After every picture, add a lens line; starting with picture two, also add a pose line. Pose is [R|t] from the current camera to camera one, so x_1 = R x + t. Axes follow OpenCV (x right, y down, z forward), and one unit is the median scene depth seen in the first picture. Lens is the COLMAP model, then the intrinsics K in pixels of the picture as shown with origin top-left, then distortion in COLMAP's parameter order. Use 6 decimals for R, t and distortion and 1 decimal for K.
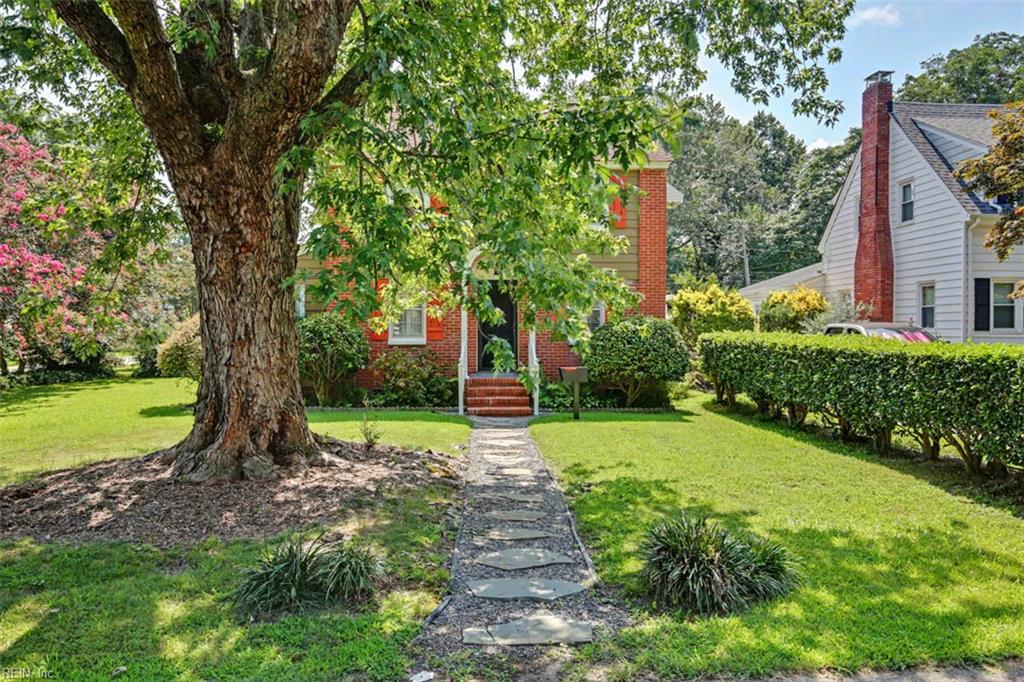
lens RADIAL K [[713.2, 0, 512.0], [0, 713.2, 332.8], [0, 0, 1]] dist [0.000795, 0.000262]
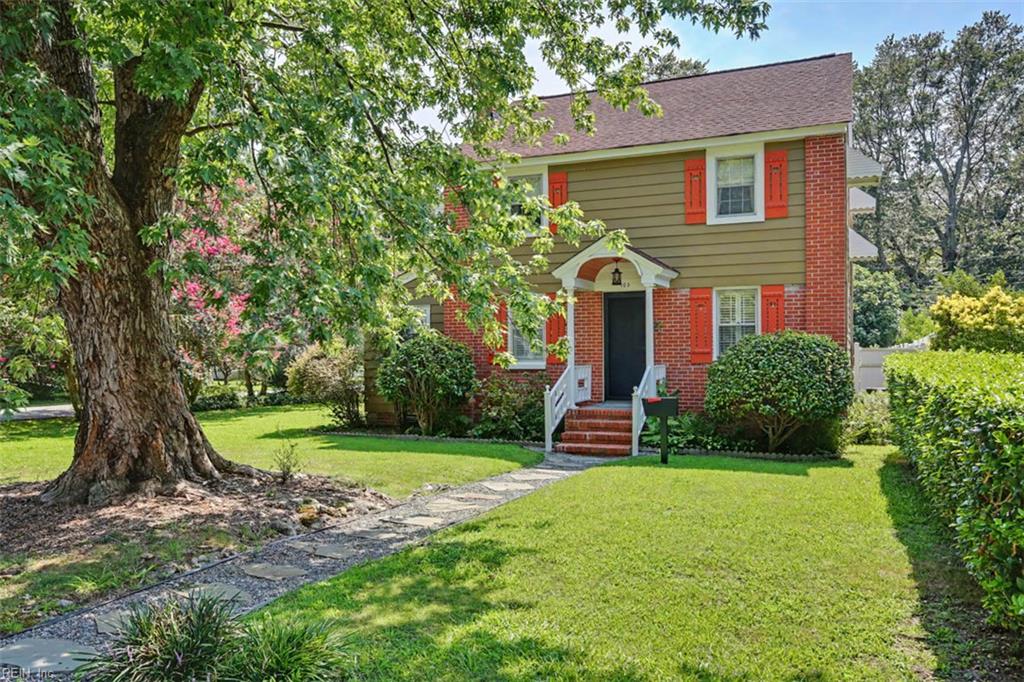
lens RADIAL K [[791.2, 0, 512.0], [0, 791.2, 349.7], [0, 0, 1]] dist [-0.011044, -0.003695]
pose [[0.902472, -0.006992, -0.430691, 0.295635], [0.002949, 0.999945, -0.010054, 0.003225], [0.430738, 0.007803, 0.902443, 0.130231]]
